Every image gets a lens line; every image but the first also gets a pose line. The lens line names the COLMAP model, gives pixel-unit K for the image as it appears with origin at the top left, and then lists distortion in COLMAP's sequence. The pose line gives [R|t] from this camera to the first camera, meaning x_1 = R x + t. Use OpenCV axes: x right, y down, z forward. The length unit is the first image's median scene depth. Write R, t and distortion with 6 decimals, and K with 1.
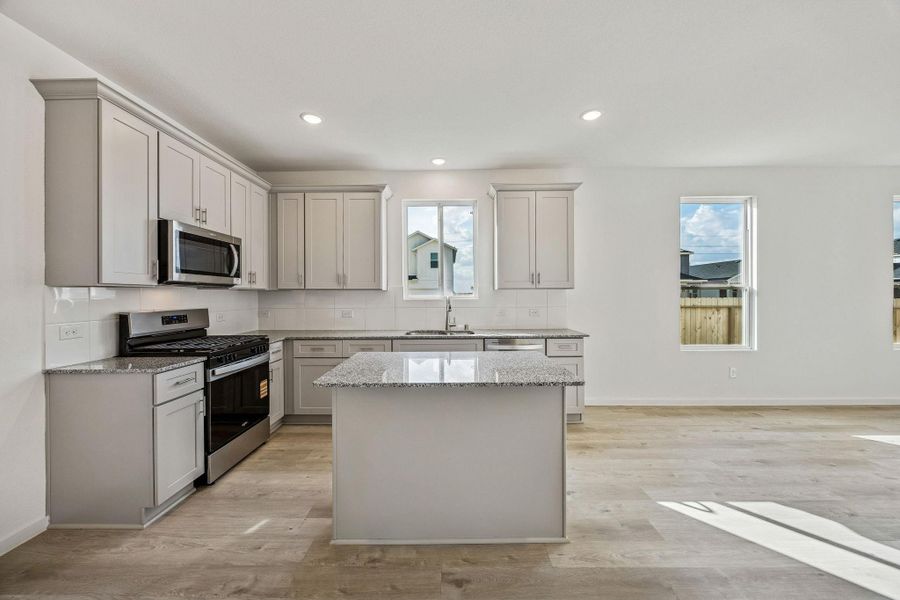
lens RADIAL K [[346.2, 0, 456.1], [0, 346.2, 297.4], [0, 0, 1]] dist [0.000850, -0.000485]
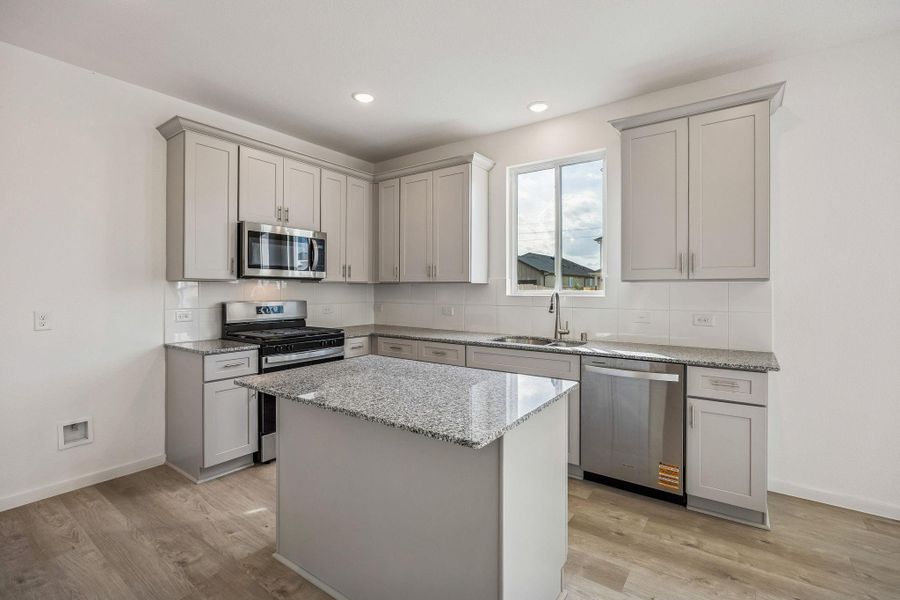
lens RADIAL K [[418.2, 0, 451.5], [0, 418.2, 292.7], [0, 0, 1]] dist [-0.009550, 0.000620]
pose [[0.809189, 0.011777, -0.587431, 0.385088], [-0.010319, 0.999930, 0.005833, -0.004416], [0.587458, 0.001342, 0.809254, 0.213722]]
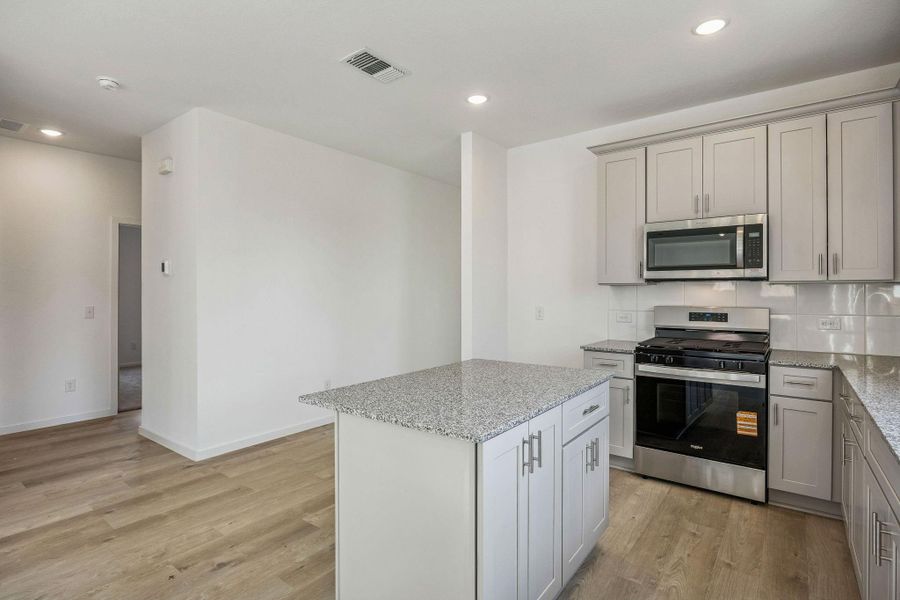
lens RADIAL K [[443.0, 0, 447.6], [0, 443.0, 297.1], [0, 0, 1]] dist [0.001463, 0.000273]
pose [[-0.606667, 0.006350, -0.794931, 0.501256], [-0.004999, 0.999918, 0.011802, -0.001657], [0.794941, 0.011134, -0.606585, 0.989560]]
